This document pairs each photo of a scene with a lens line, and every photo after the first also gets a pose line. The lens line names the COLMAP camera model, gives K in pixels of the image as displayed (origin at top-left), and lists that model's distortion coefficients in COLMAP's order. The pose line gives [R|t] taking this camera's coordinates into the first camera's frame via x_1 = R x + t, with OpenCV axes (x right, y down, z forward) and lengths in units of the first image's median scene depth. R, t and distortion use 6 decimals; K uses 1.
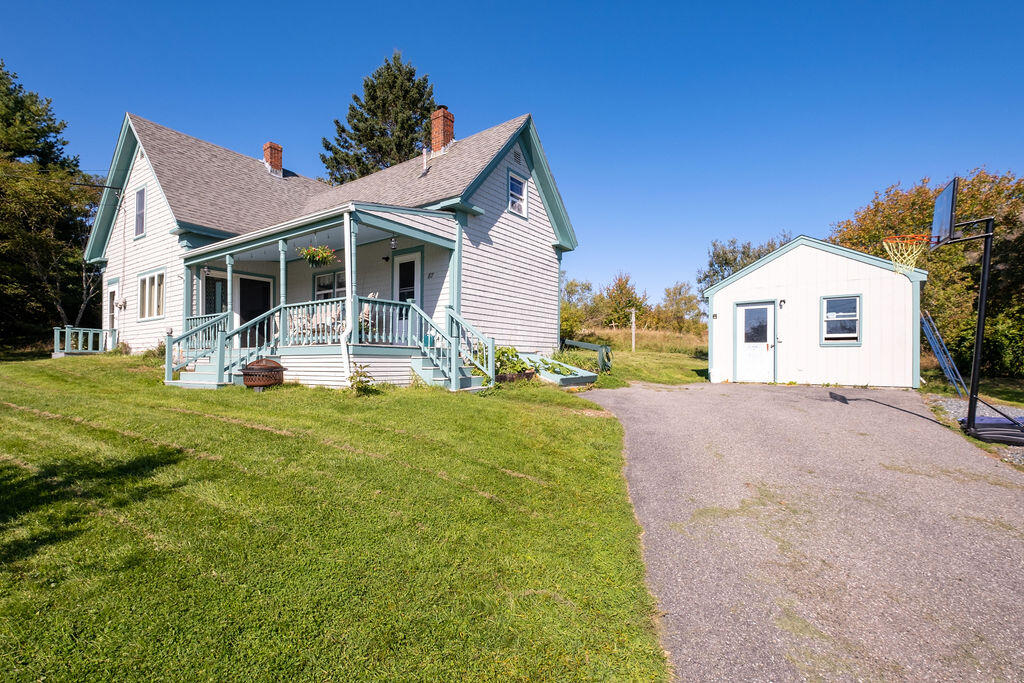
lens RADIAL K [[479.7, 0, 506.2], [0, 479.7, 359.0], [0, 0, 1]] dist [0.008312, -0.000479]
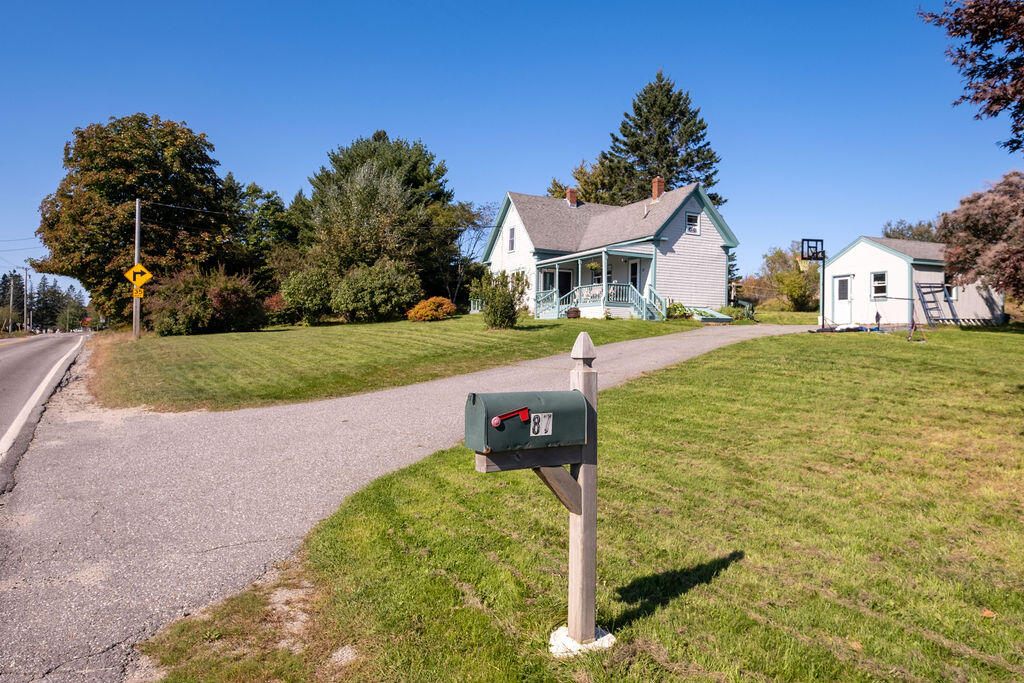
lens RADIAL K [[639.5, 0, 518.3], [0, 639.5, 339.6], [0, 0, 1]] dist [-0.028883, -0.000418]
pose [[0.877653, 0.014067, -0.479091, 0.671084], [-0.012512, 0.999901, 0.006438, 0.114728], [0.479134, 0.000344, 0.877742, -1.636294]]
